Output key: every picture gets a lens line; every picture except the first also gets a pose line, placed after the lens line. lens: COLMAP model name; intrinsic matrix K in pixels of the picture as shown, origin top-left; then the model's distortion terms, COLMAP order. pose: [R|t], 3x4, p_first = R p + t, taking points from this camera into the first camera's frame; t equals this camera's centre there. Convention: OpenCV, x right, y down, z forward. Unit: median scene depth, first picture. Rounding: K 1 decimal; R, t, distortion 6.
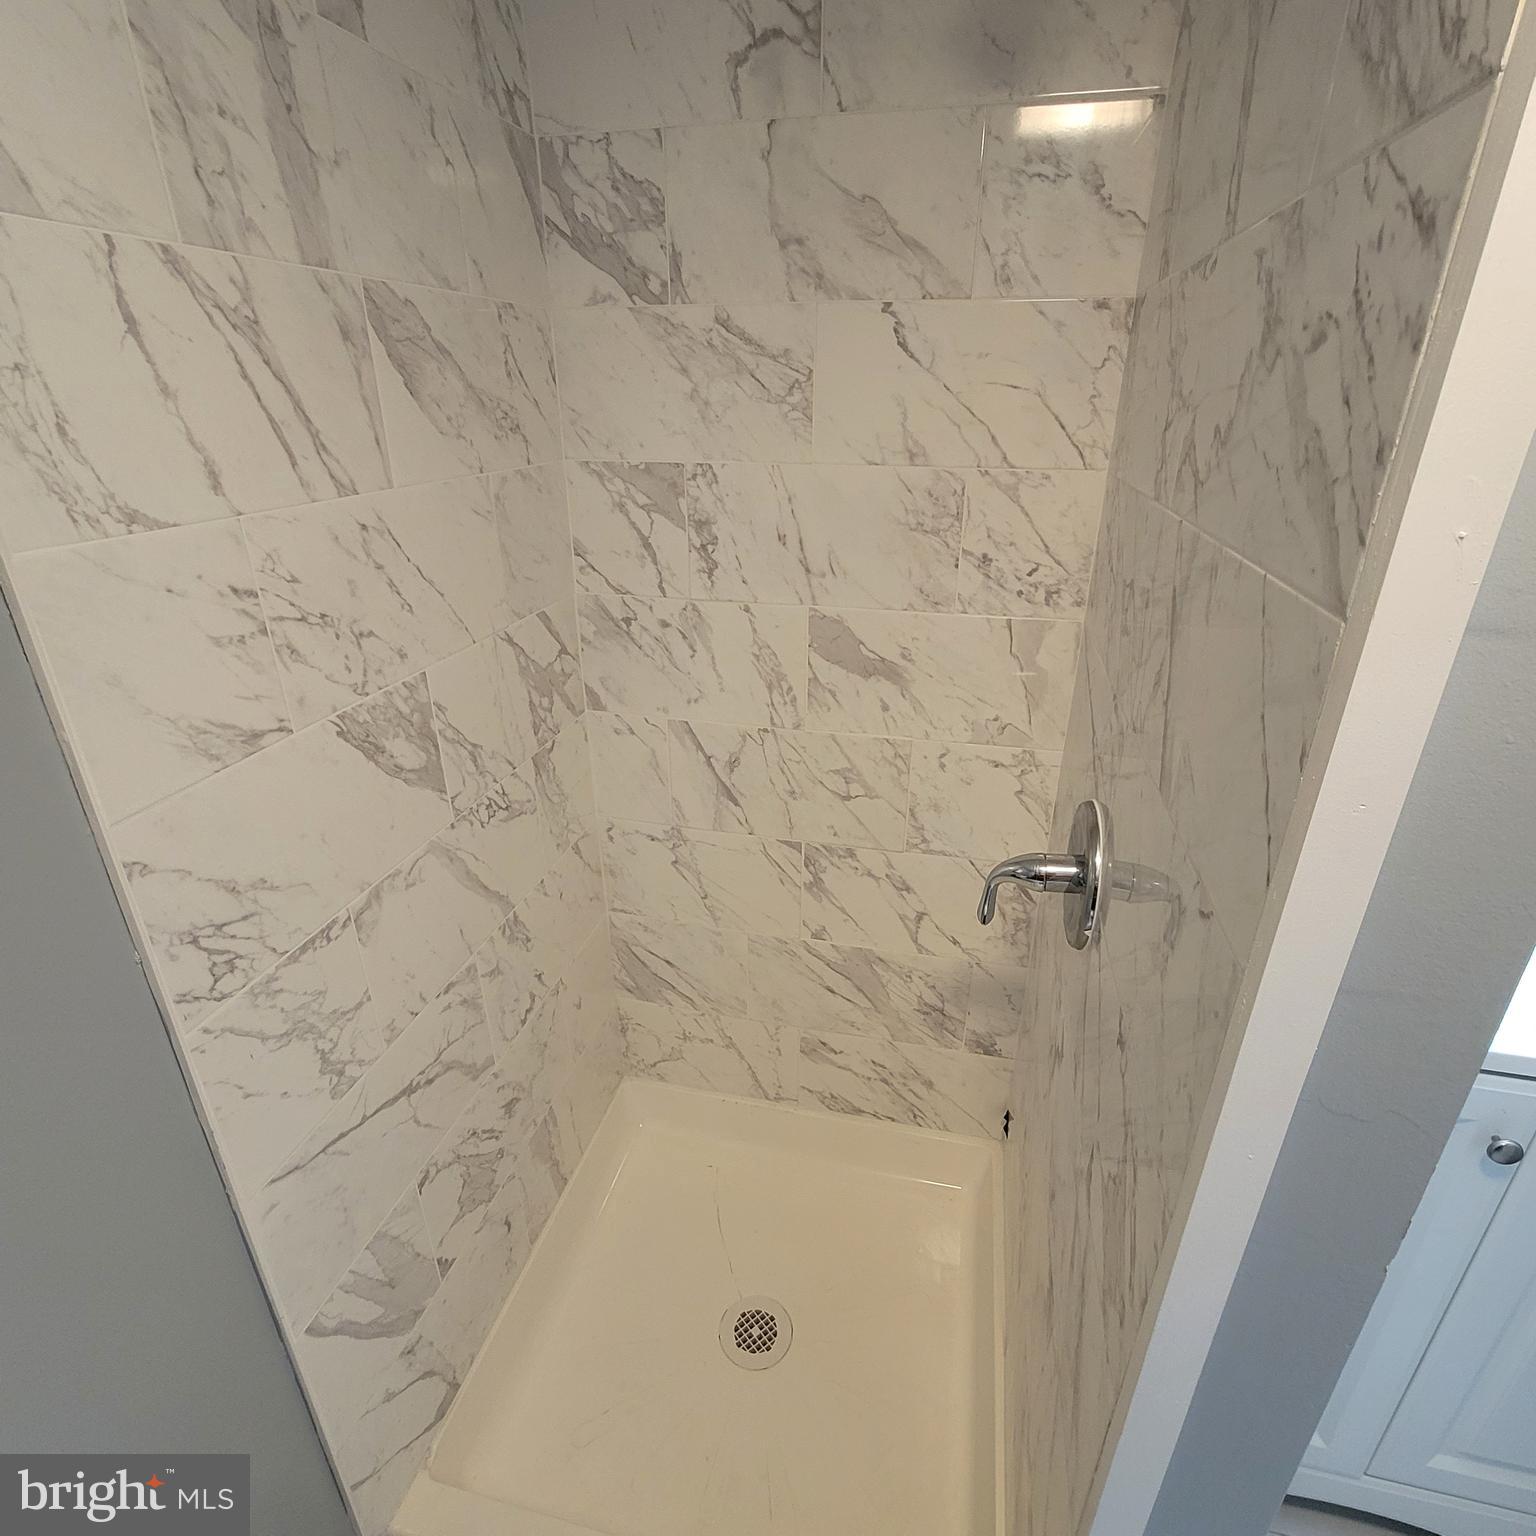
lens RADIAL K [[843.0, 0, 766.1], [0, 843.0, 764.5], [0, 0, 1]] dist [-0.004801, -0.001193]
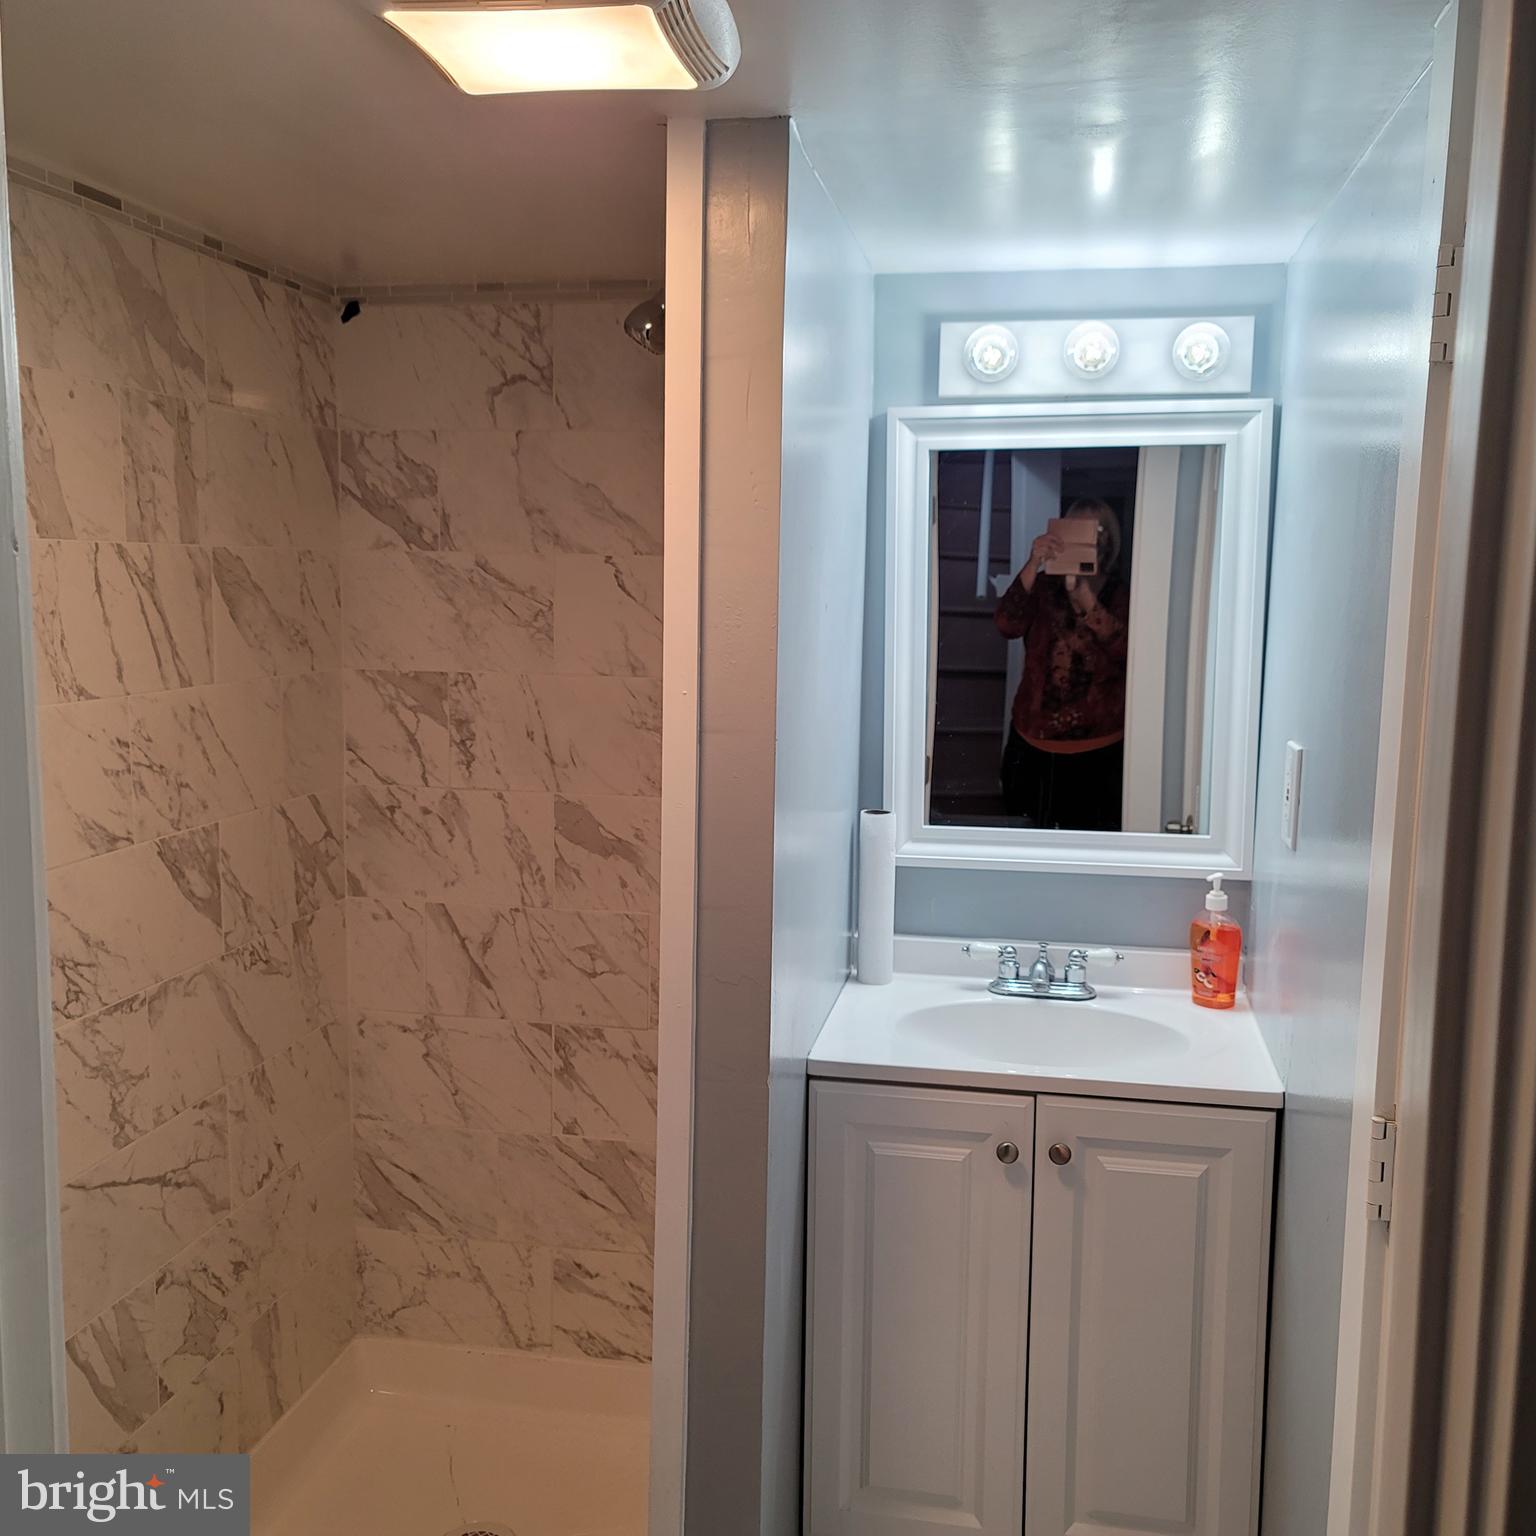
lens RADIAL K [[1507.2, 0, 767.5], [0, 1507.2, 769.3], [0, 0, 1]] dist [0.045786, 0.000000]
pose [[0.998348, 0.010913, 0.056406, 0.247643], [0.005672, 0.958277, -0.285786, 0.403520], [-0.057171, 0.285634, 0.956632, -1.073648]]
